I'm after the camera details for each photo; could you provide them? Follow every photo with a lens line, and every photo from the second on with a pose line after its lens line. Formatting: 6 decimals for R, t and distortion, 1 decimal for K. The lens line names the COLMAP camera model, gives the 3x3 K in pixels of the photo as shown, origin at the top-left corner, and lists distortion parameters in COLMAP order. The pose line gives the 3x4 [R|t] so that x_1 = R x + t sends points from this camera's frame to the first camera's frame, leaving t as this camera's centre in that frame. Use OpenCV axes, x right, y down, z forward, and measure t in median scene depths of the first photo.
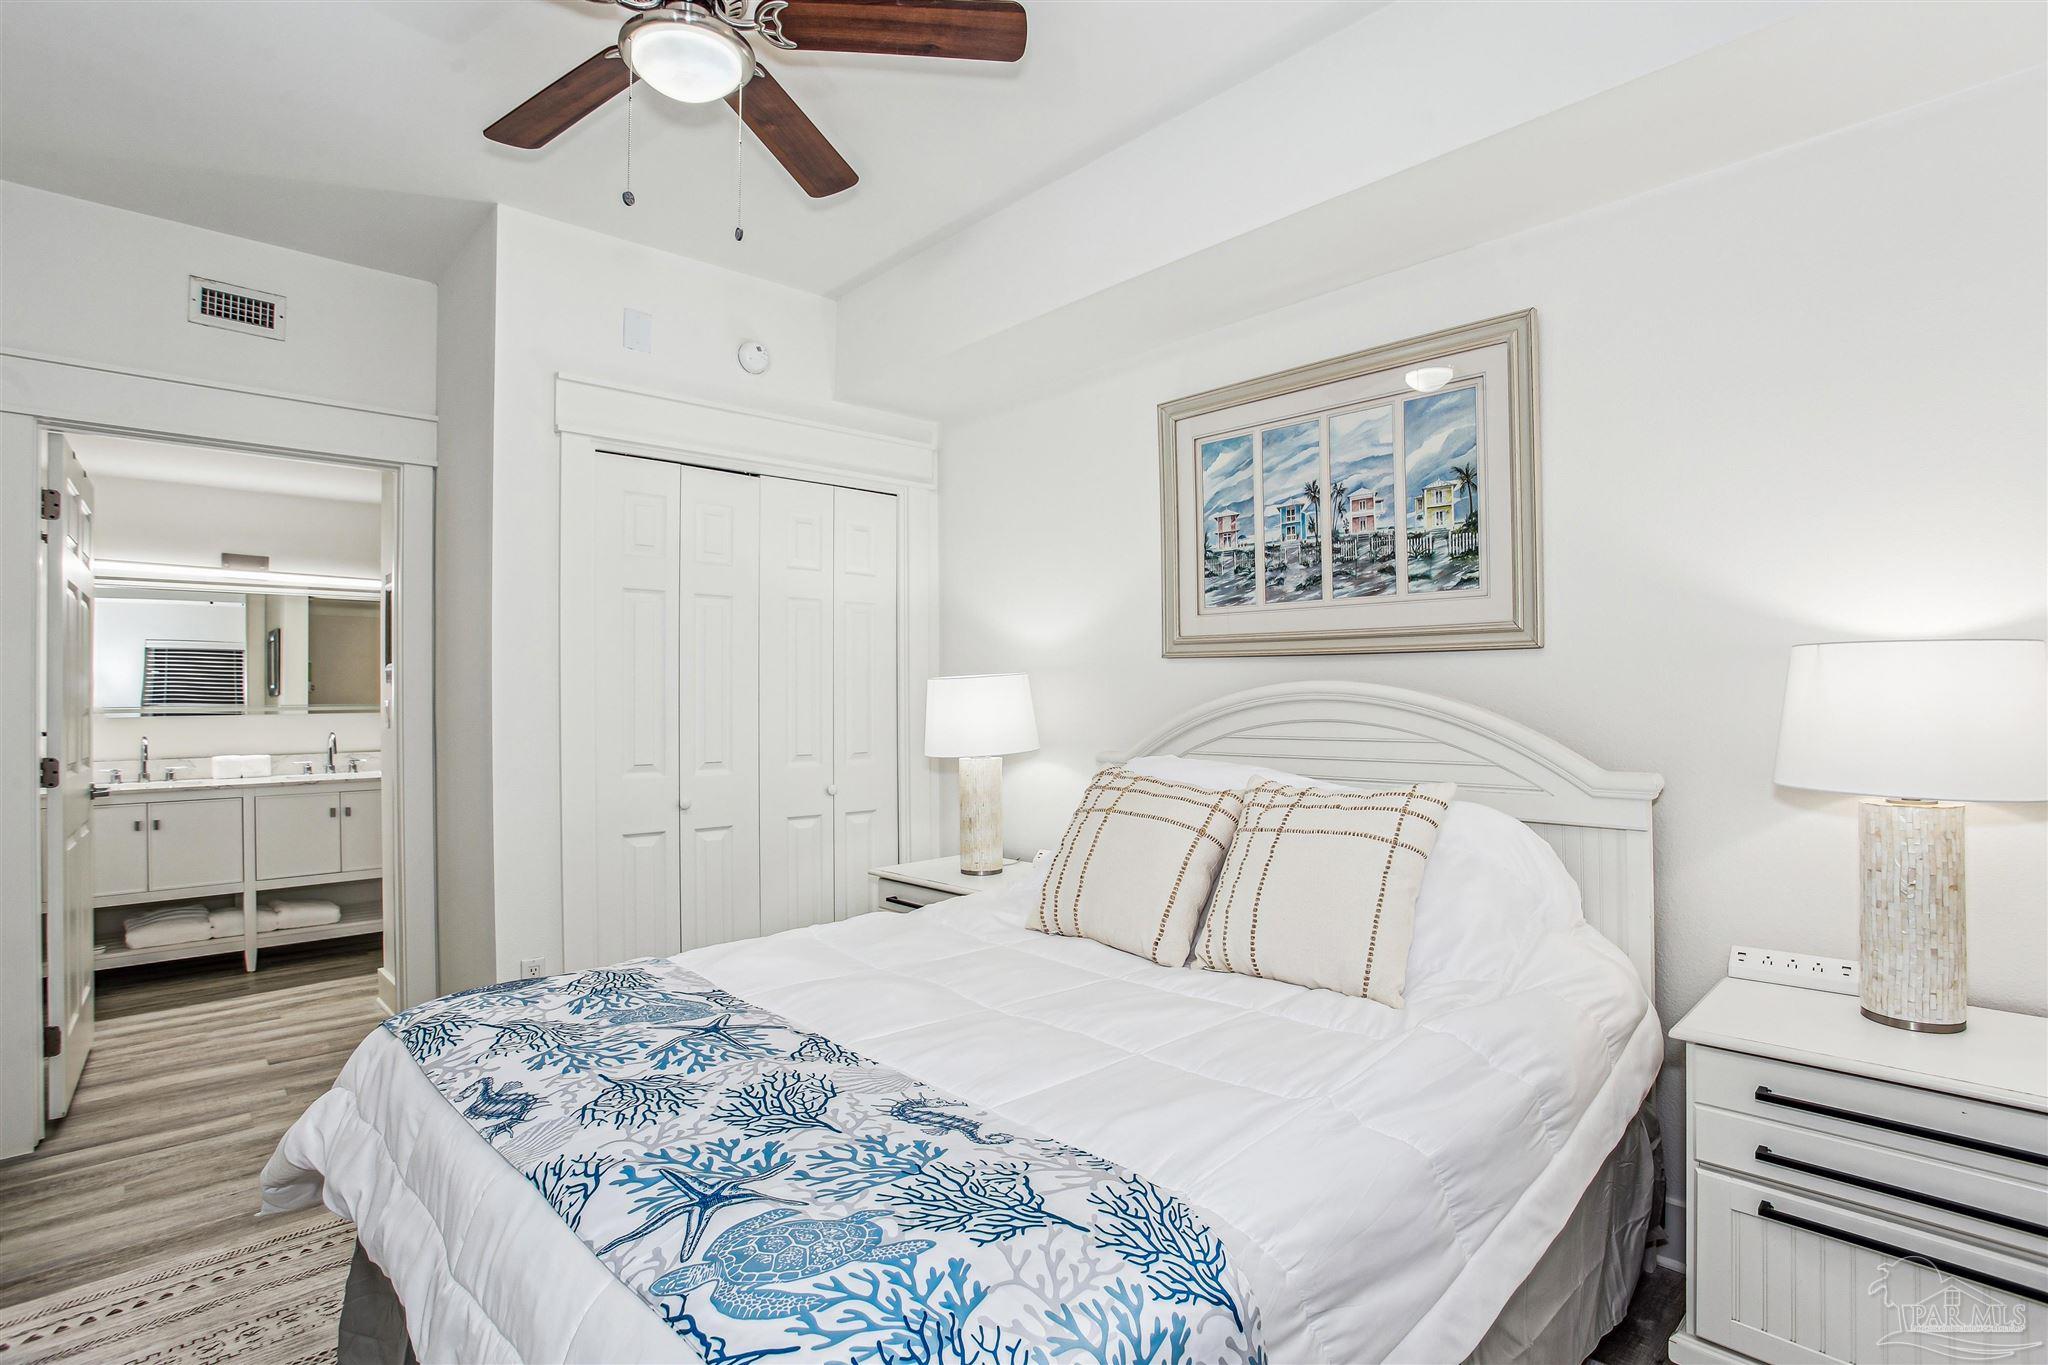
lens RADIAL K [[997.9, 0, 1028.4], [0, 997.9, 682.9], [0, 0, 1]] dist [-0.075152, 0.030050]
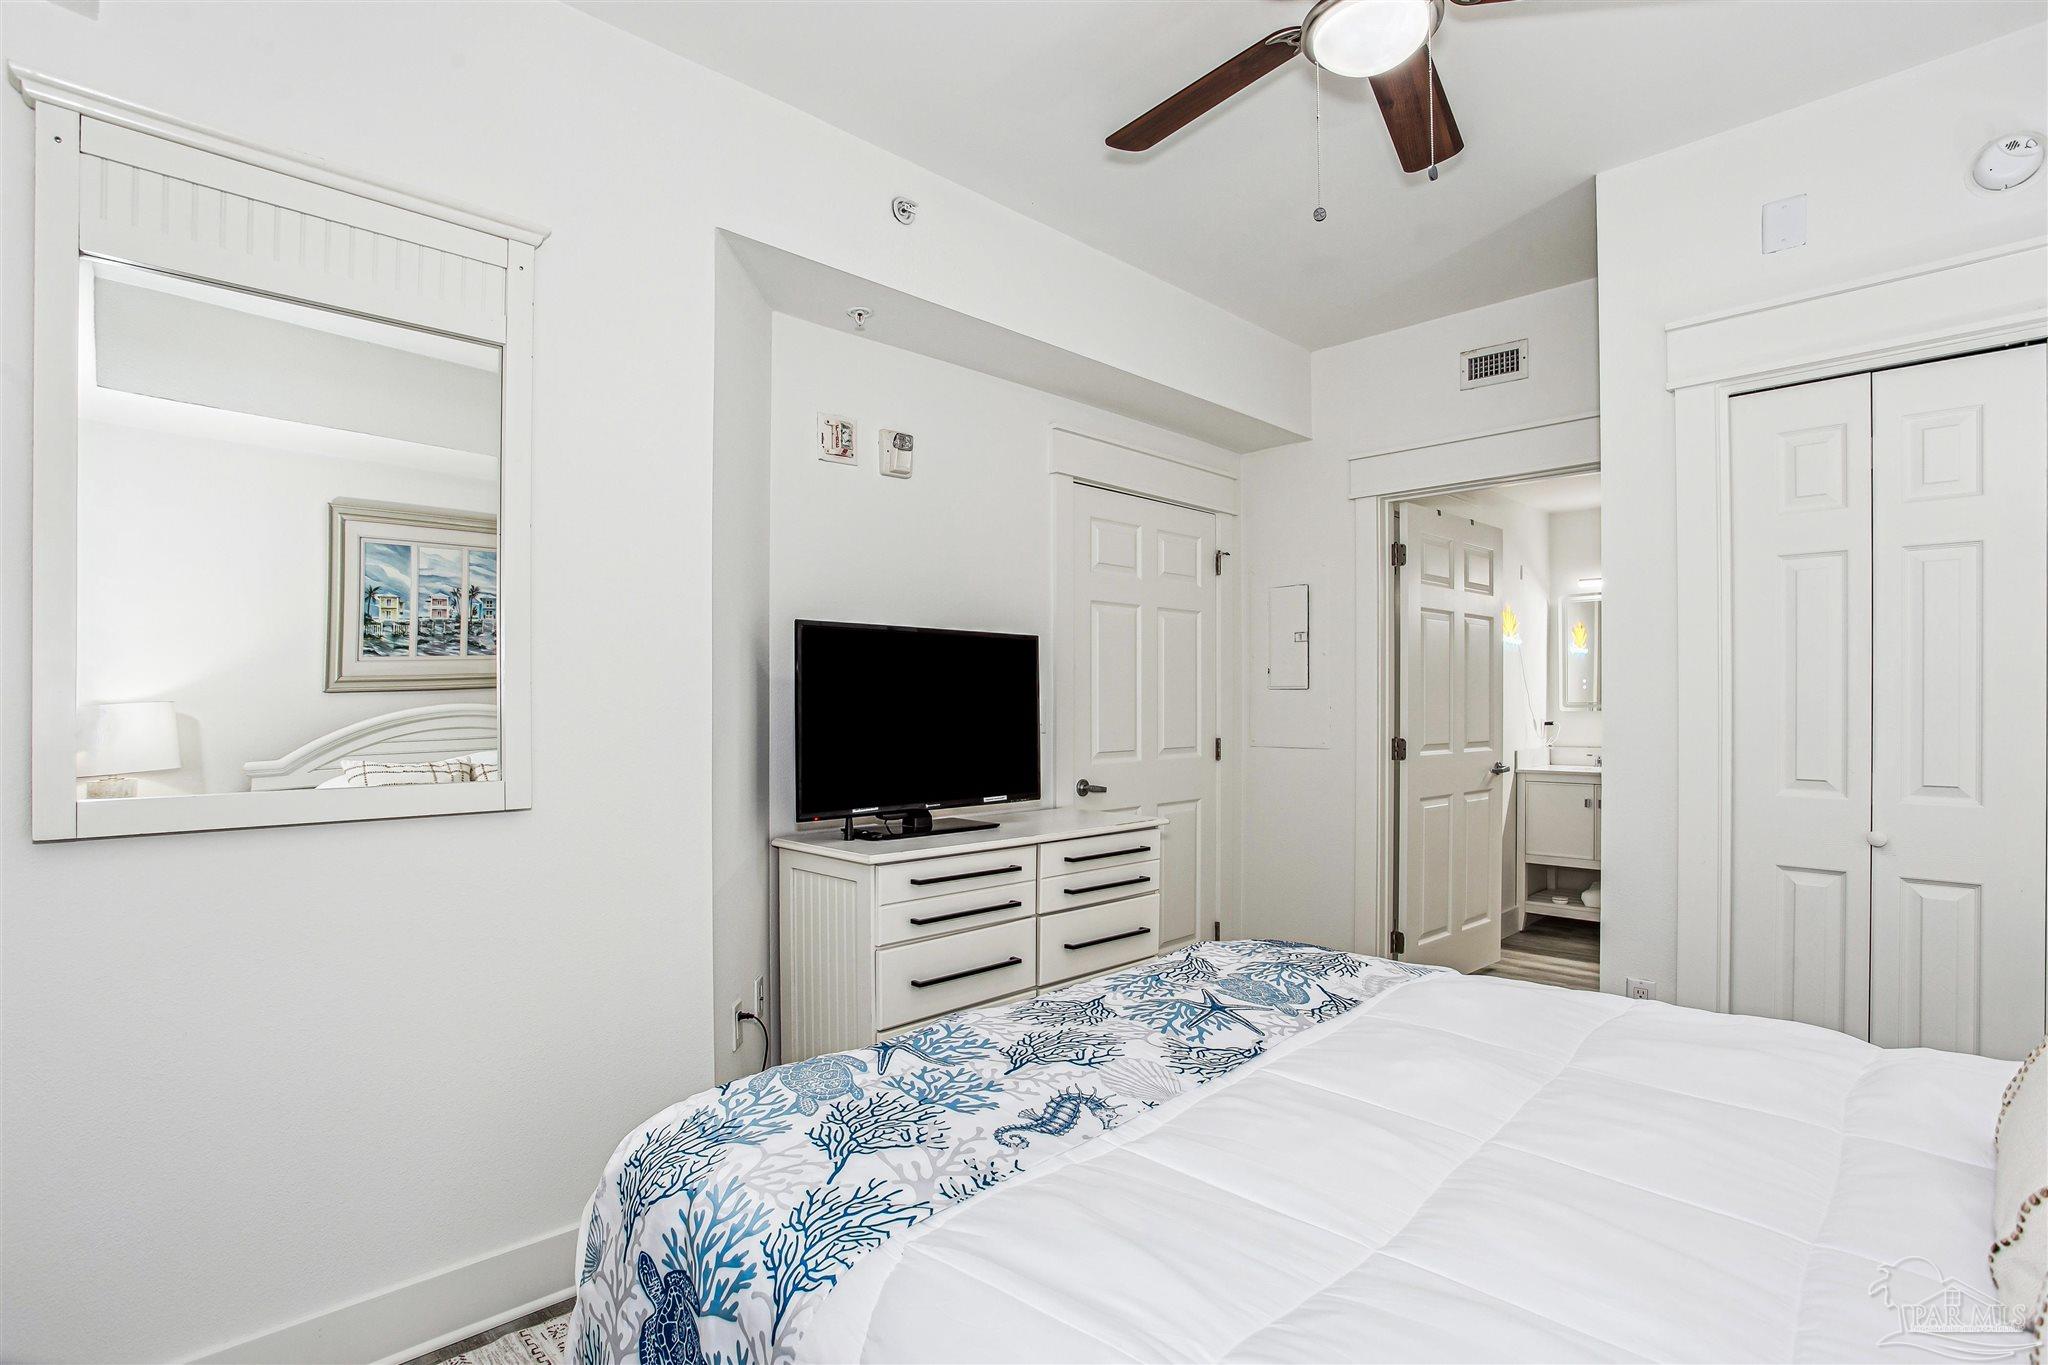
lens RADIAL K [[997.9, 0, 1028.4], [0, 997.9, 682.9], [0, 0, 1]] dist [-0.075152, 0.030050]
pose [[0.026193, -0.012612, -0.999577, 0.781259], [0.018888, 0.999748, -0.012119, 0.007375], [0.999478, -0.018563, 0.026425, 0.798236]]
